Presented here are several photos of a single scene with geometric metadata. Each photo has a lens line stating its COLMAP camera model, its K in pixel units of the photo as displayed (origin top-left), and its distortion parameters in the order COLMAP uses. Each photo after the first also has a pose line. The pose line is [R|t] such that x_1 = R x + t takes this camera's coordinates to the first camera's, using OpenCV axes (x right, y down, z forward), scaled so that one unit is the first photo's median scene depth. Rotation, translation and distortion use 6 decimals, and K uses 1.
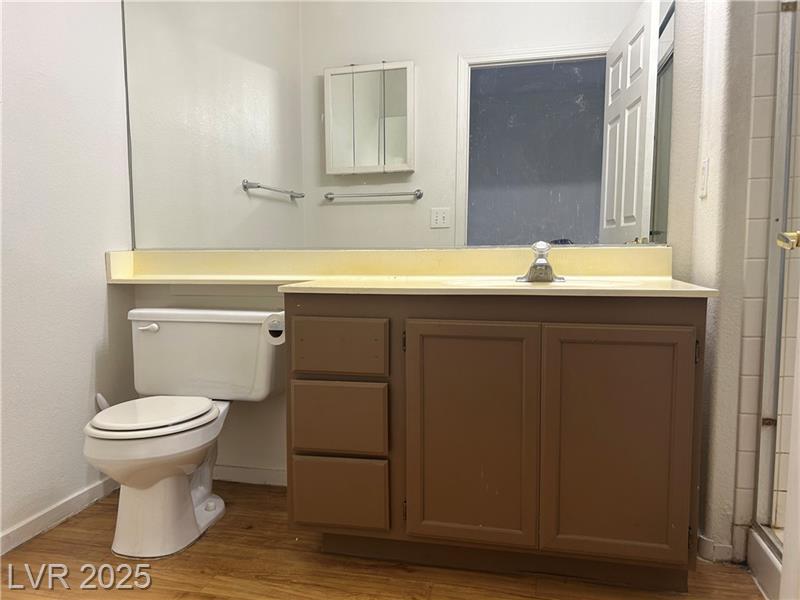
lens RADIAL K [[593.3, 0, 400.6], [0, 593.3, 305.9], [0, 0, 1]] dist [0.050814, -0.069123]
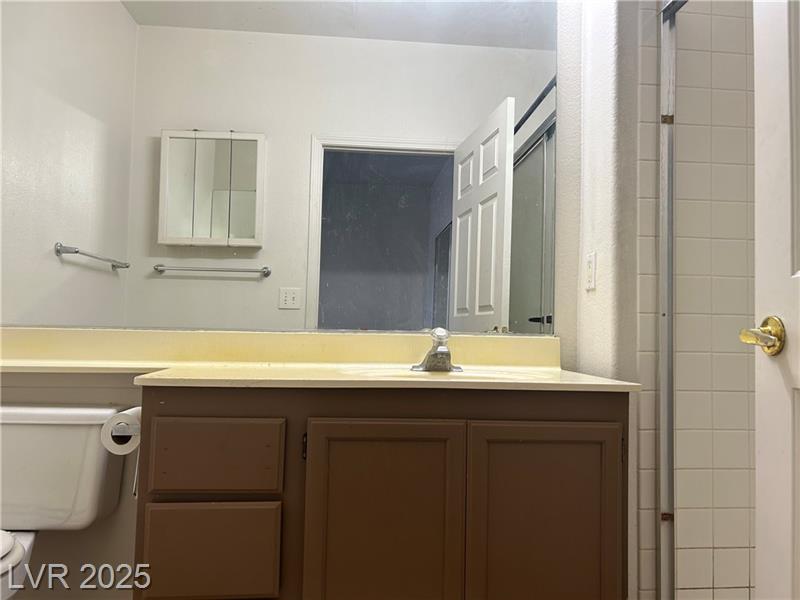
lens RADIAL K [[593.3, 0, 400.6], [0, 593.3, 305.9], [0, 0, 1]] dist [0.050814, -0.069123]
pose [[0.949902, 0.040001, 0.309978, -0.097991], [0.003319, 0.990430, -0.137979, -0.013192], [-0.312530, 0.132095, 0.940678, 0.128021]]
